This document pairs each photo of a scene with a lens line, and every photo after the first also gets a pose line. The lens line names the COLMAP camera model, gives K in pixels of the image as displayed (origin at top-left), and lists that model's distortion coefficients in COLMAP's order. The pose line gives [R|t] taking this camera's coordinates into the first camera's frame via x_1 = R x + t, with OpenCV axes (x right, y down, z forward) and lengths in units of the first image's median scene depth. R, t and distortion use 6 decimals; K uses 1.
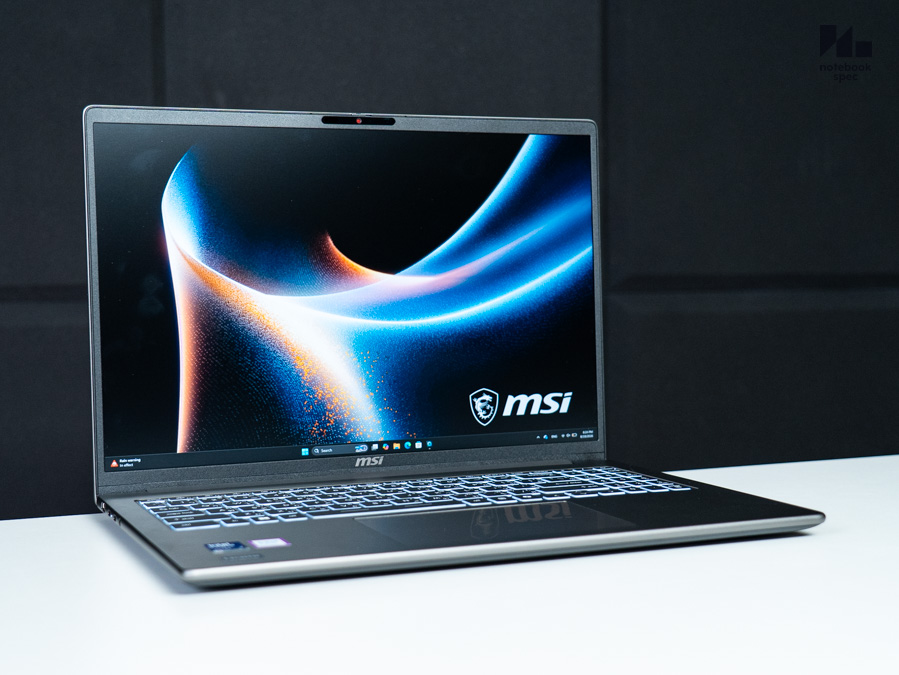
lens RADIAL K [[1465.9, 0, 410.0], [0, 1465.9, 337.9], [0, 0, 1]] dist [0.024548, -0.049132]
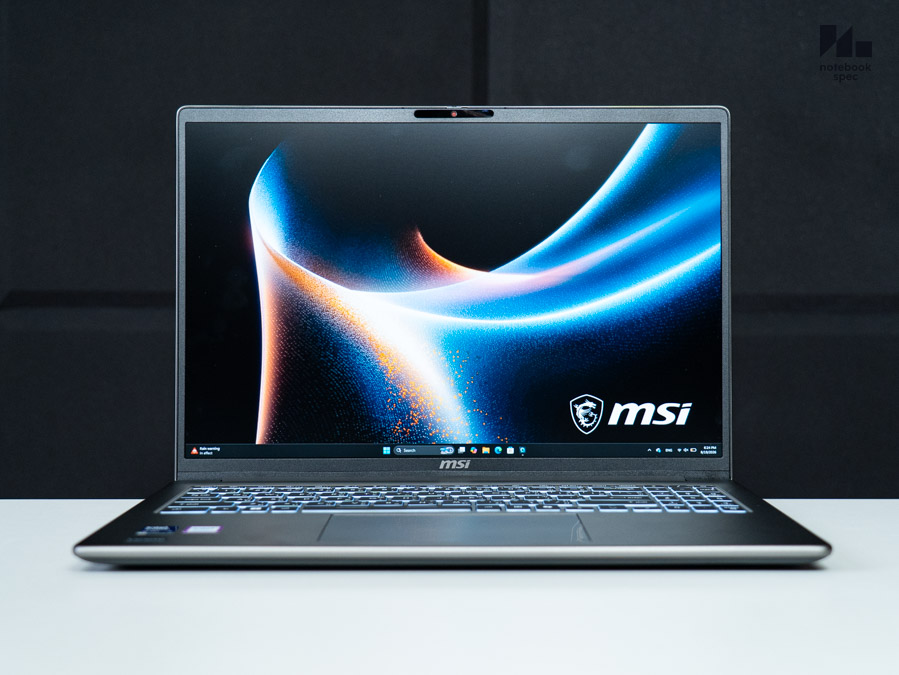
lens RADIAL K [[1465.9, 0, 410.0], [0, 1465.9, 337.9], [0, 0, 1]] dist [0.024548, -0.049132]
pose [[0.928396, 0.022165, -0.370930, 0.300875], [-0.029324, 0.999476, -0.013672, 0.014904], [0.370433, 0.023570, 0.928560, 0.088857]]
